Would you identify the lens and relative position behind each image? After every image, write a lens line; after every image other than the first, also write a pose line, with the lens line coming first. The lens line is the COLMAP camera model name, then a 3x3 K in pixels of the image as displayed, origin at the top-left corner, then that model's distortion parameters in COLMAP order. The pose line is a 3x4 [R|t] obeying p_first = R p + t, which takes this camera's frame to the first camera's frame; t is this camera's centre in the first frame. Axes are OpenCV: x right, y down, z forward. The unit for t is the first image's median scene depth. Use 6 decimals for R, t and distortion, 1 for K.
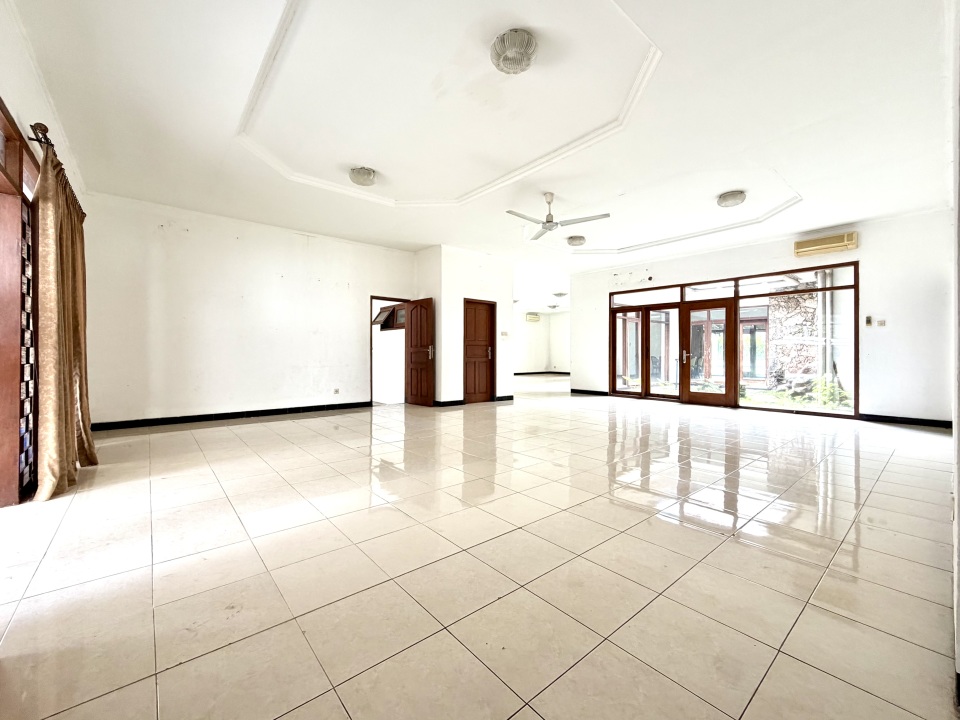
lens RADIAL K [[390.7, 0, 480.0], [0, 390.7, 360.0], [0, 0, 1]] dist [0.000608, 0.000036]
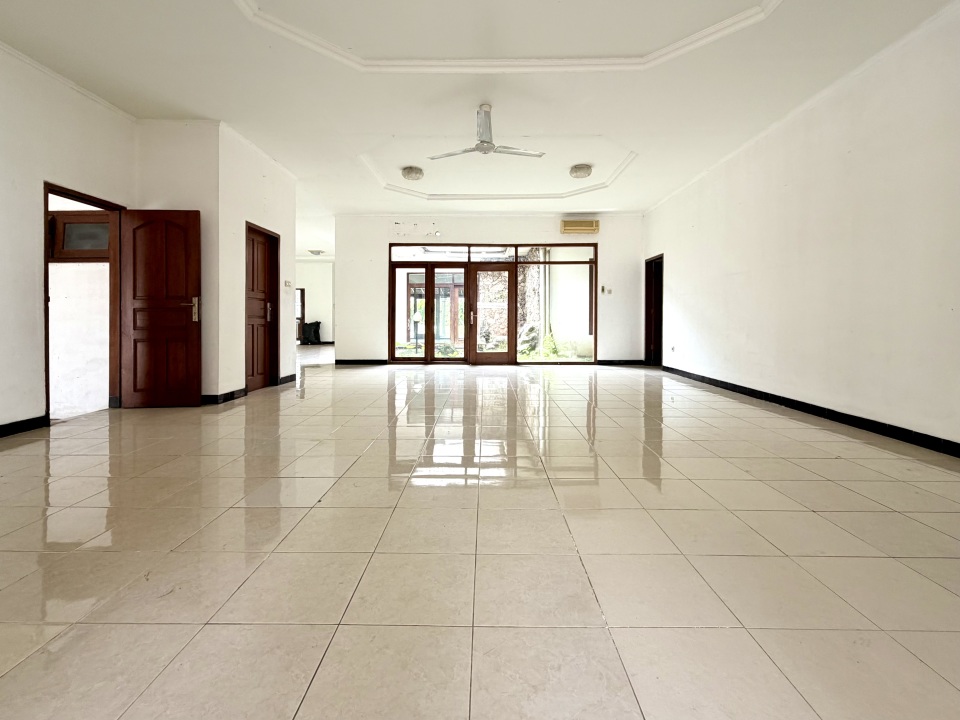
lens RADIAL K [[435.6, 0, 478.5], [0, 435.6, 328.4], [0, 0, 1]] dist [-0.000648, -0.000156]
pose [[0.659537, -0.018474, 0.751445, -0.304338], [0.014272, 0.999825, 0.012055, 0.005861], [-0.751537, 0.002774, 0.659686, 0.267545]]
